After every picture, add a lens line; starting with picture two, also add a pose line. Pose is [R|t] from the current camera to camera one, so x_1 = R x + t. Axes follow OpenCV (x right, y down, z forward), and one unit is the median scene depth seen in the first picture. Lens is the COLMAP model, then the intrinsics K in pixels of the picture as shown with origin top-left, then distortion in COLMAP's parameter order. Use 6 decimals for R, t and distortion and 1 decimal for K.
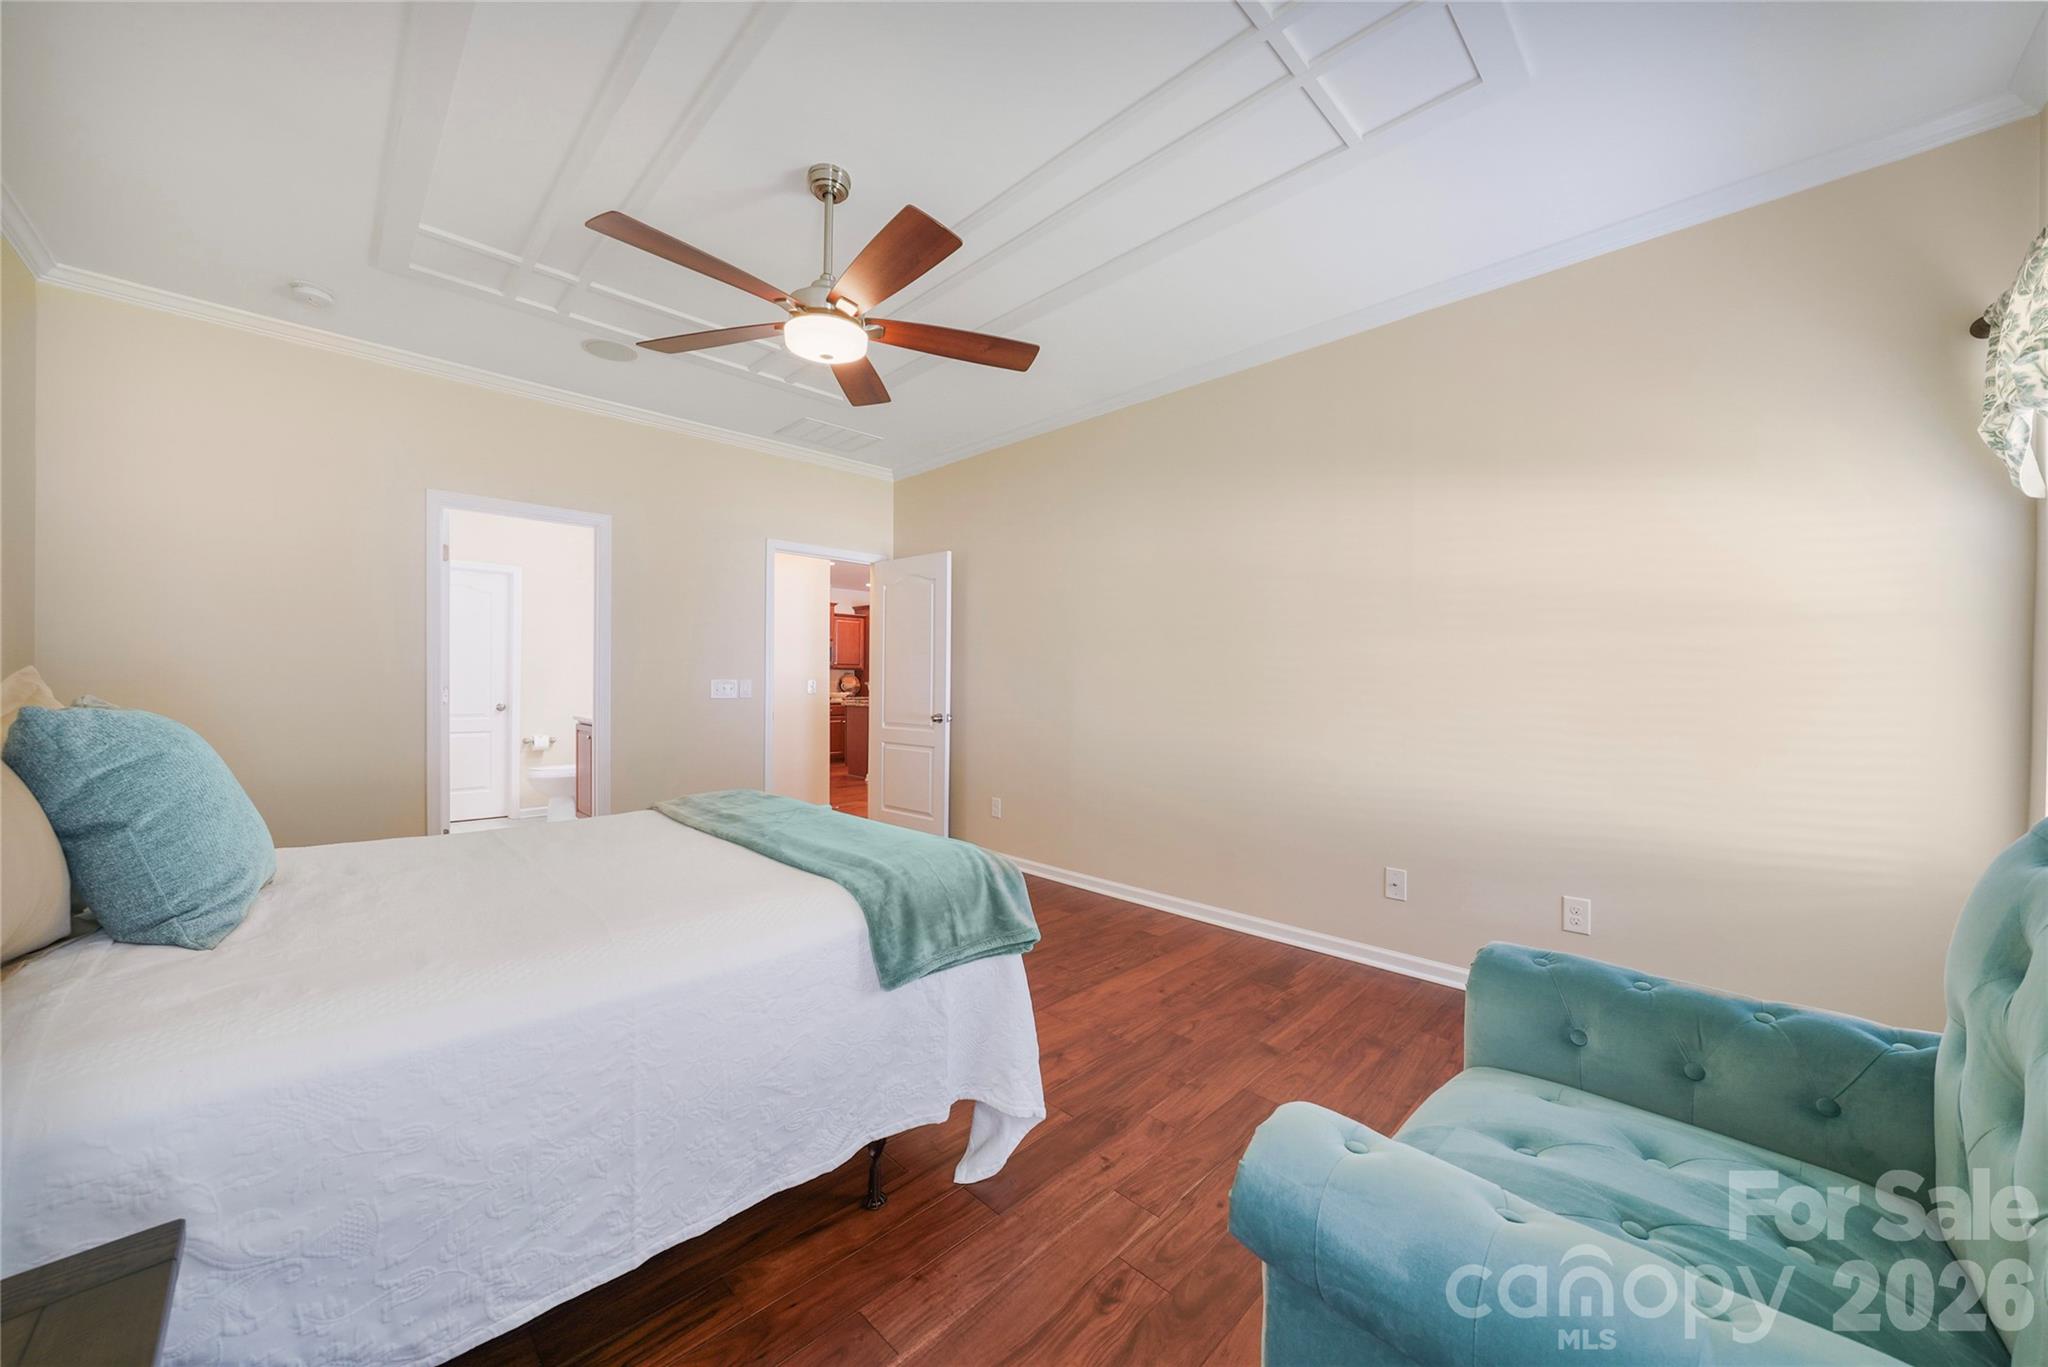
lens RADIAL K [[724.8, 0, 1029.4], [0, 724.8, 686.4], [0, 0, 1]] dist [-0.017730, 0.000243]
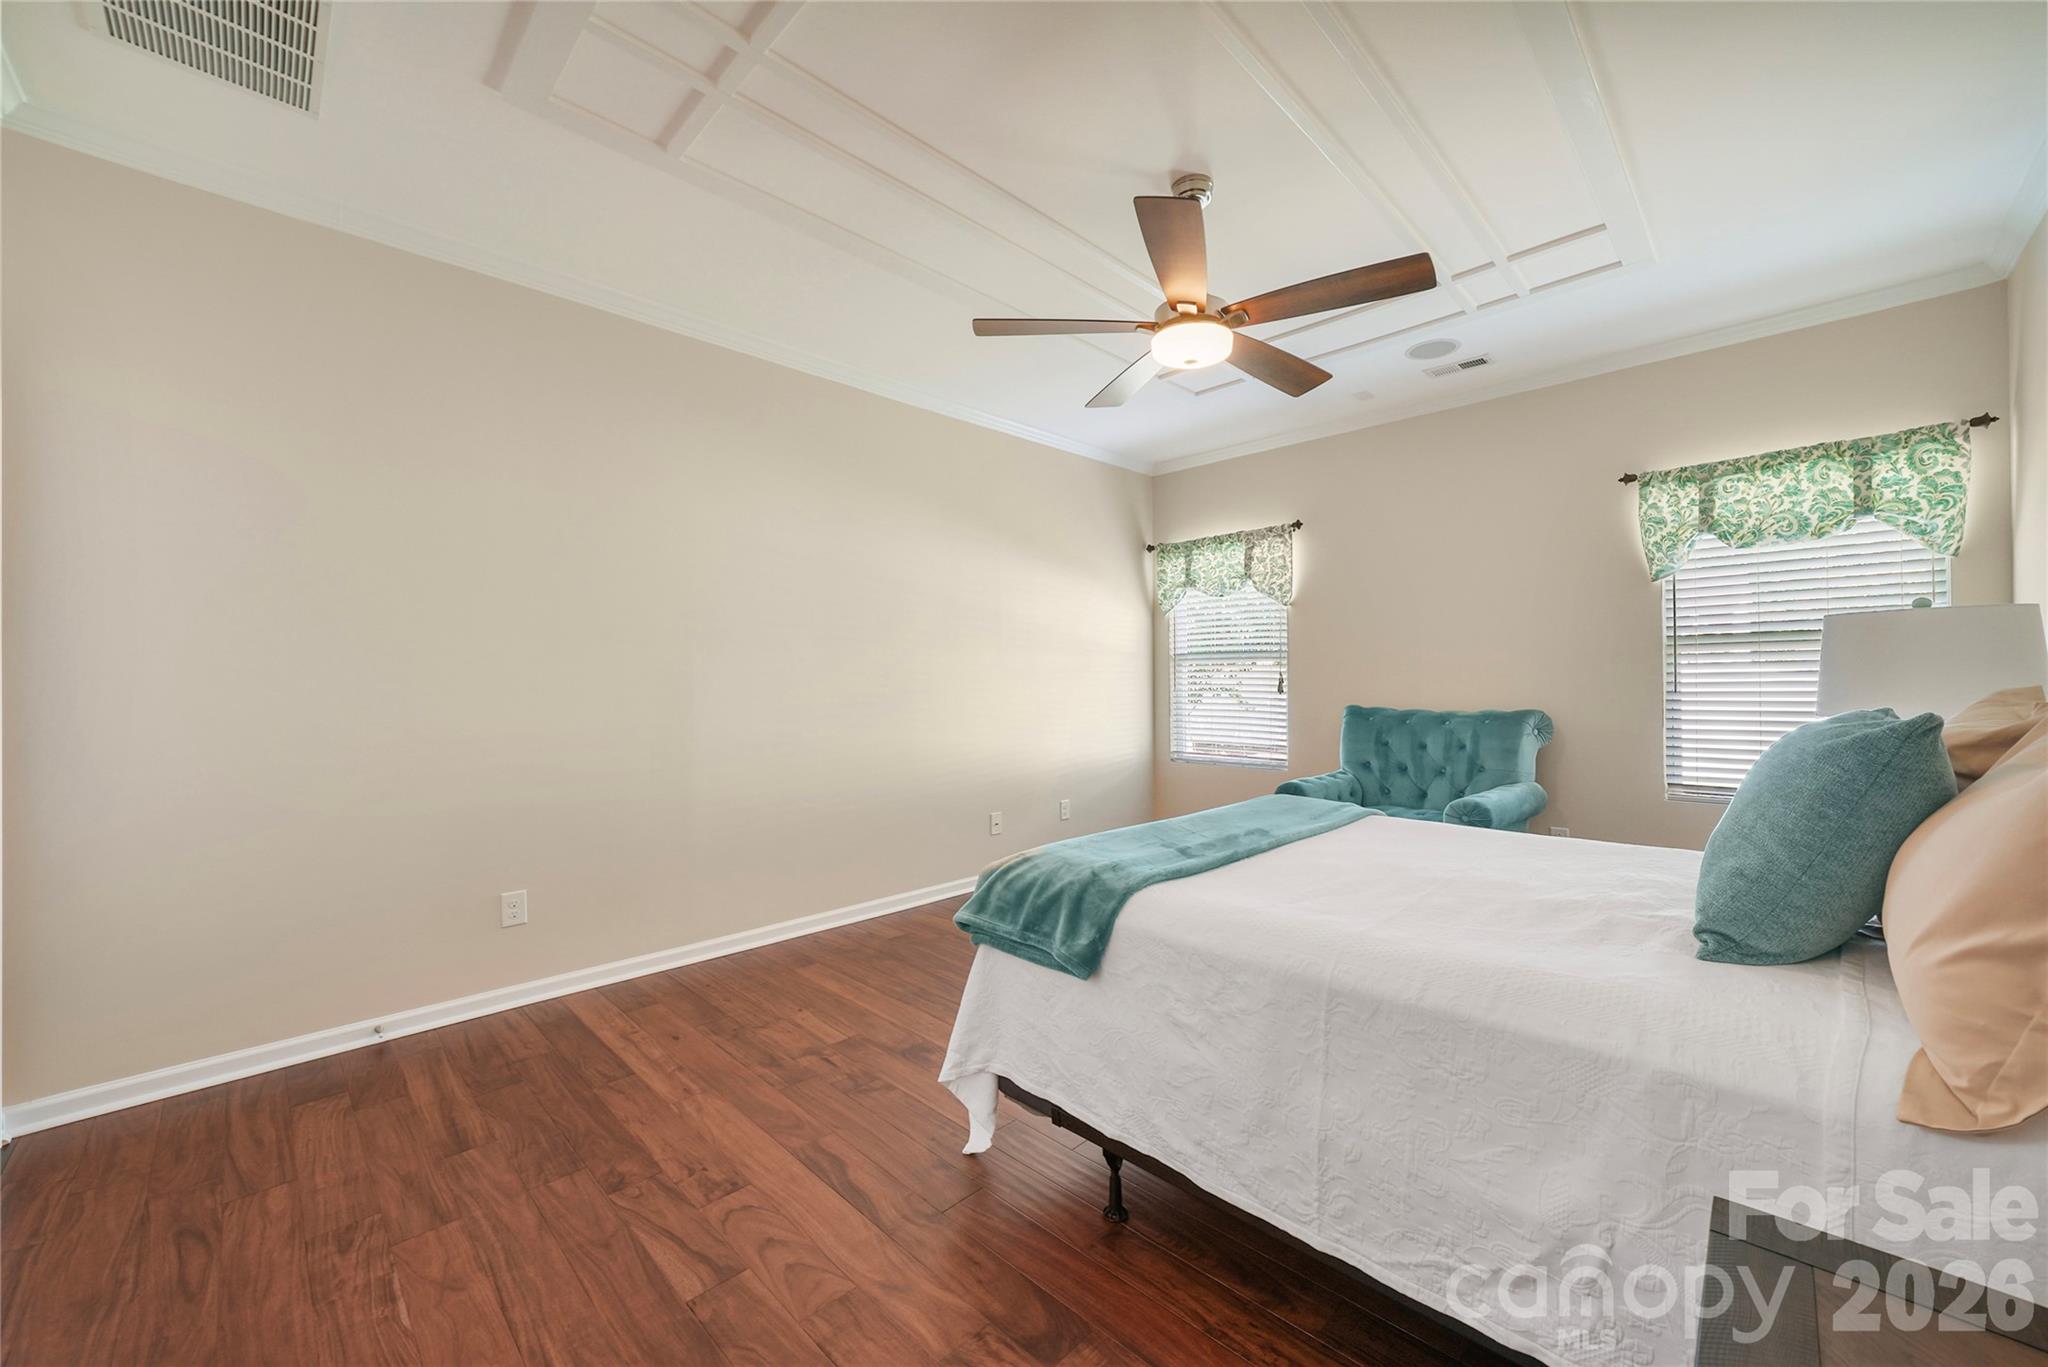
lens RADIAL K [[766.8, 0, 1042.3], [0, 766.8, 676.9], [0, 0, 1]] dist [-0.002203, 0.000093]
pose [[-0.013758, -0.006172, 0.999886, -1.104980], [-0.000367, 0.999981, 0.006167, -0.029000], [-0.999905, -0.000282, -0.013760, 1.009373]]
